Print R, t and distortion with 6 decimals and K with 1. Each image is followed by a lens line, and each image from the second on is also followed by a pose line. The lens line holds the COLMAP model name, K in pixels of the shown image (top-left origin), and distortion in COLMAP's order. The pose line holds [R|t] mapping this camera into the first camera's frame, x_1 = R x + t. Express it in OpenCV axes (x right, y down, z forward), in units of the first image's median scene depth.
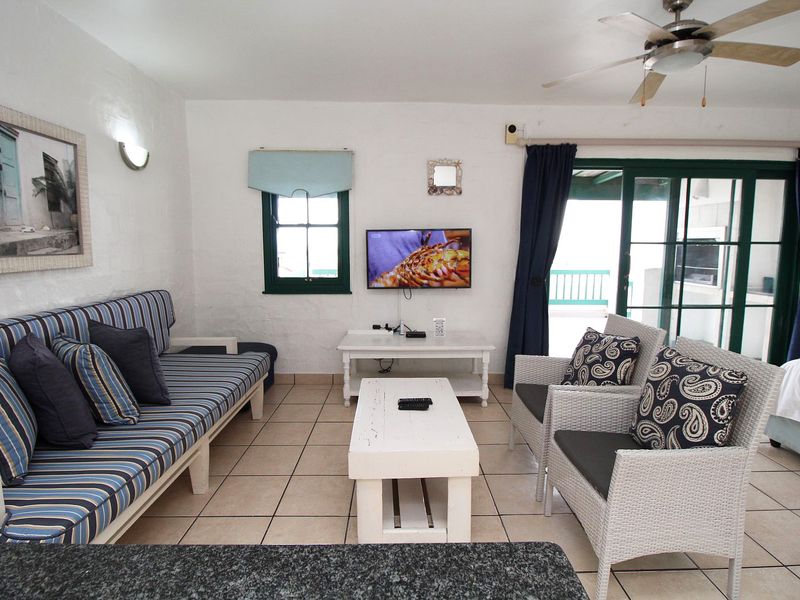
lens RADIAL K [[419.6, 0, 401.9], [0, 419.6, 285.0], [0, 0, 1]] dist [-0.000199, -0.000443]
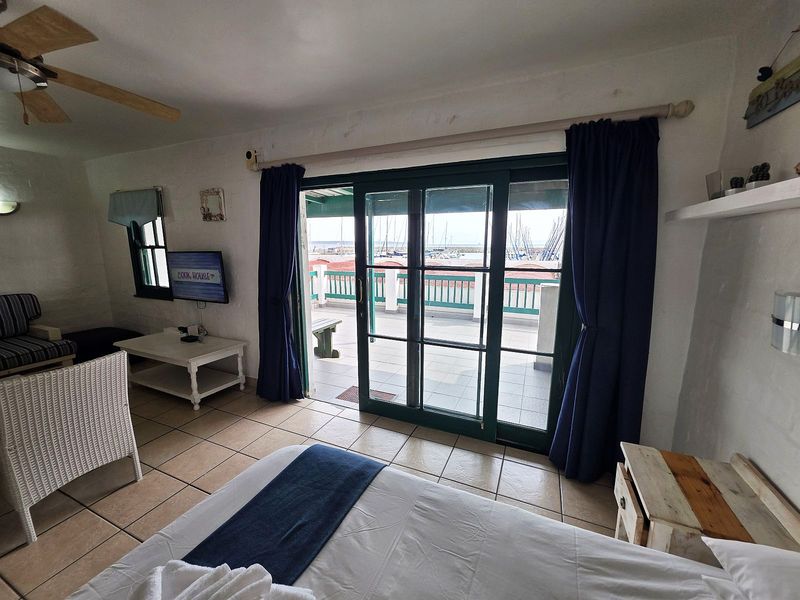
lens RADIAL K [[318.0, 0, 400.0], [0, 318.0, 300.0], [0, 0, 1]] dist [0.010815, 0.000055]
pose [[0.907046, 0.067675, -0.415557, 0.947745], [-0.033855, 0.995525, 0.088229, -0.095533], [0.419668, -0.065959, 0.905278, 0.413864]]
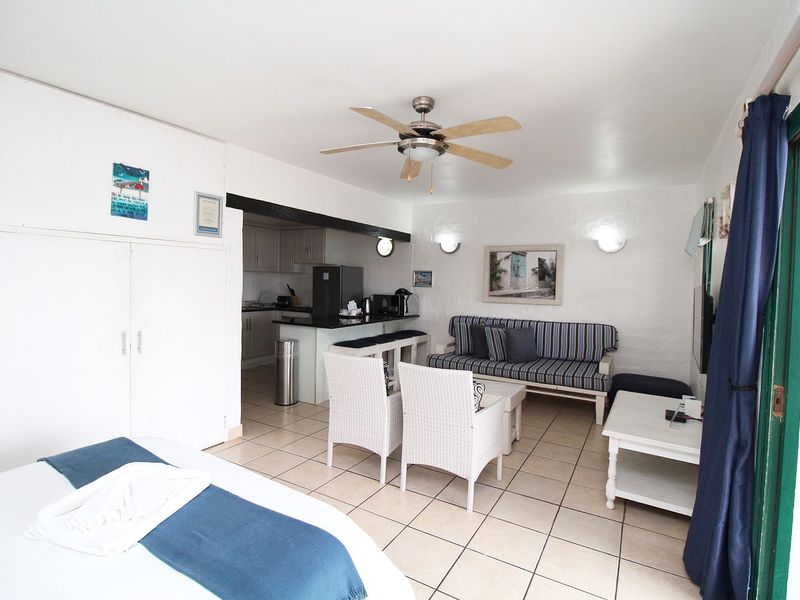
lens RADIAL K [[416.2, 0, 400.0], [0, 416.2, 300.0], [0, 0, 1]] dist [-0.000019, -0.000010]
pose [[-0.525080, 0.025508, -0.850671, 0.970638], [-0.107386, 0.989576, 0.095957, -0.122779], [0.844251, 0.141735, -0.516867, 0.924648]]
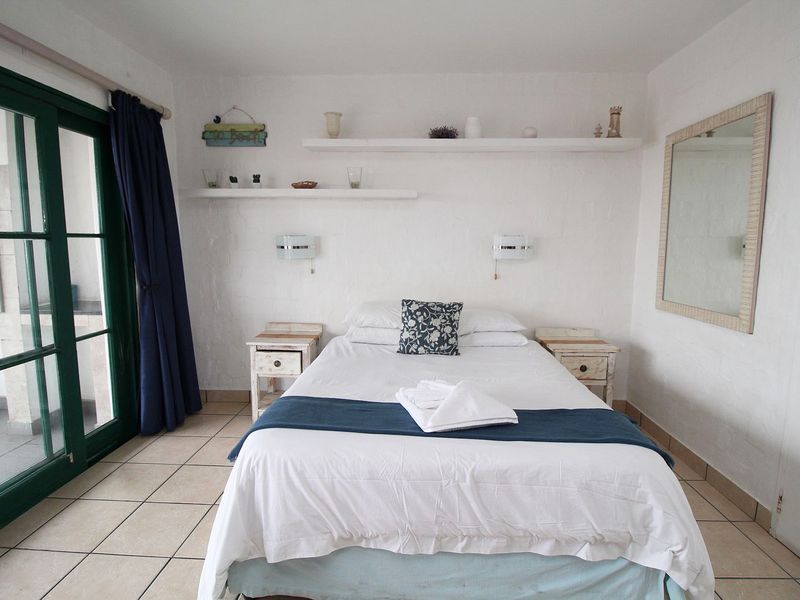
lens RADIAL K [[419.6, 0, 401.9], [0, 419.6, 285.0], [0, 0, 1]] dist [-0.000199, -0.000443]
pose [[0.060268, -0.110444, 0.992053, 0.286715], [0.090568, 0.990366, 0.104754, -0.052734], [-0.994065, 0.083535, 0.069690, 0.527081]]
